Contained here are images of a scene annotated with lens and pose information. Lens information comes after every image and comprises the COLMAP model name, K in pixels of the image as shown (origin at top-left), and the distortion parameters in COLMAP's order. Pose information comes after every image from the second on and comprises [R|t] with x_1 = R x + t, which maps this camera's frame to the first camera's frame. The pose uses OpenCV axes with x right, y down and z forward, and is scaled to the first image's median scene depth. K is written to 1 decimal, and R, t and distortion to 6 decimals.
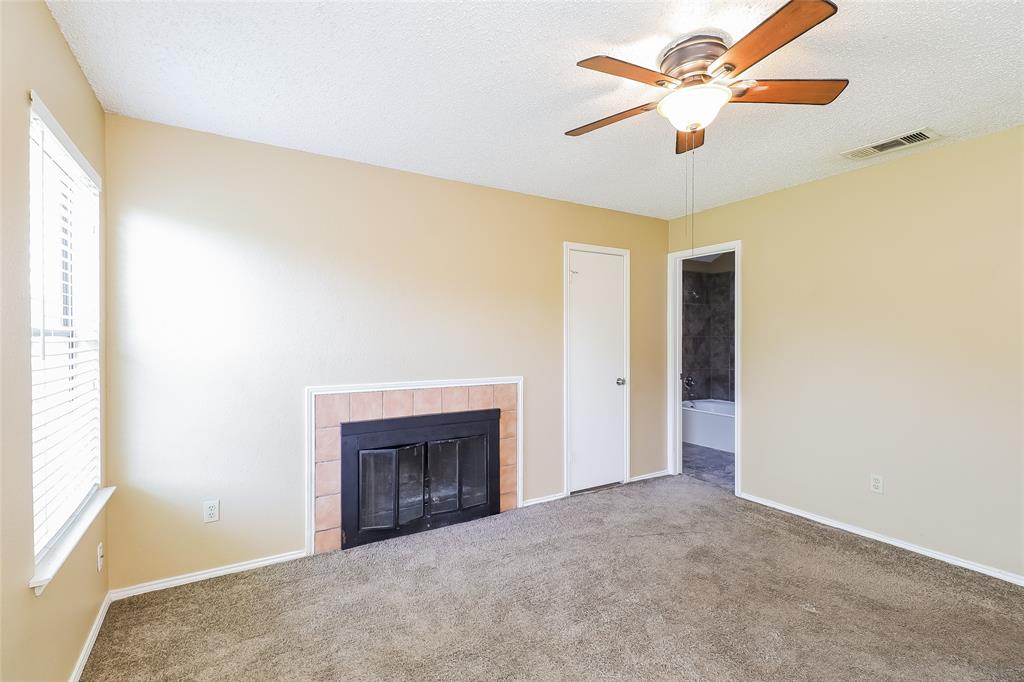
lens RADIAL K [[470.1, 0, 503.7], [0, 470.1, 335.0], [0, 0, 1]] dist [0.020103, -0.019963]
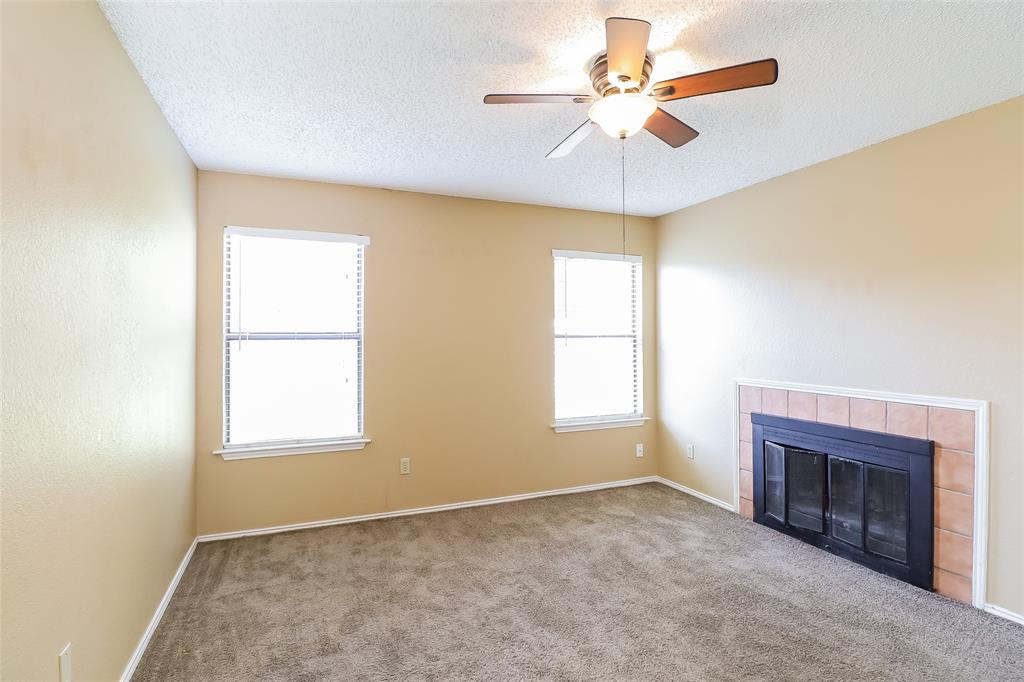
lens RADIAL K [[470.1, 0, 503.7], [0, 470.1, 335.0], [0, 0, 1]] dist [0.020103, -0.019963]
pose [[-0.134236, -0.008770, -0.990911, 0.823568], [0.001250, 0.999959, -0.009020, 0.006466], [0.990949, -0.002449, -0.134219, 0.507596]]
